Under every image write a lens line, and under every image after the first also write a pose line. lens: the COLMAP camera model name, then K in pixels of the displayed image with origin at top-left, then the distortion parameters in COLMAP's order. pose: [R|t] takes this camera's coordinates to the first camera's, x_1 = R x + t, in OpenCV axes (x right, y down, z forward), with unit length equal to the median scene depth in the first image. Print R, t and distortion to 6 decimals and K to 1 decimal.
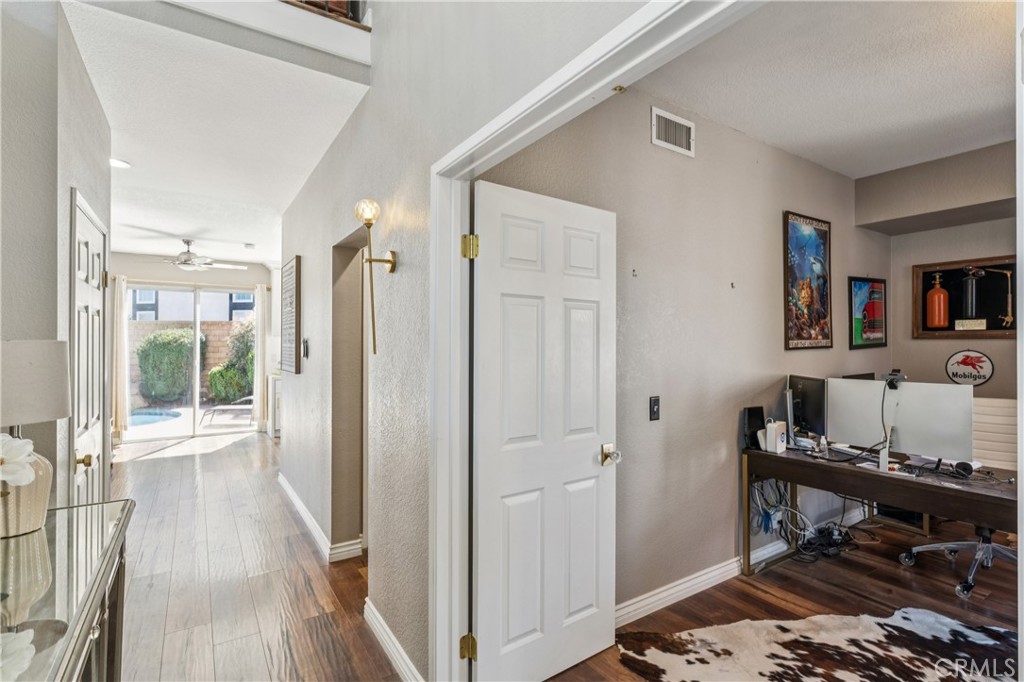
lens RADIAL K [[479.3, 0, 512.0], [0, 479.3, 341.0], [0, 0, 1]] dist [0.001471, 0.000328]
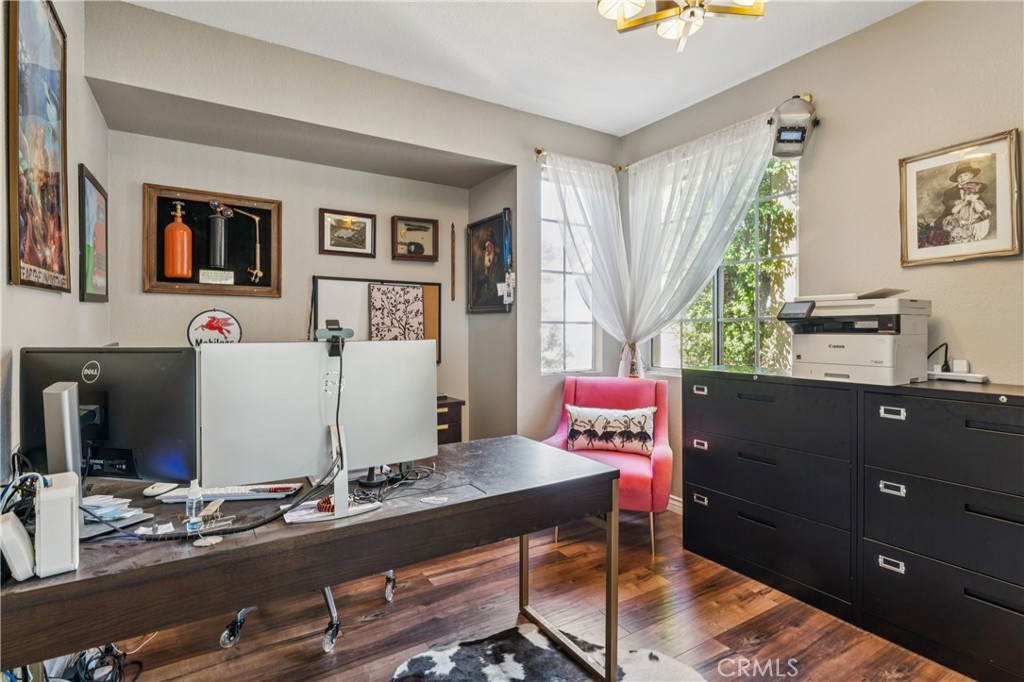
lens RADIAL K [[504.3, 0, 512.0], [0, 504.3, 341.0], [0, 0, 1]] dist [-0.002477, -0.000395]
pose [[0.030913, -0.026538, 0.999170, 0.149669], [-0.013004, 0.999552, 0.026951, 0.041061], [-0.999437, -0.013826, 0.030554, 0.492647]]
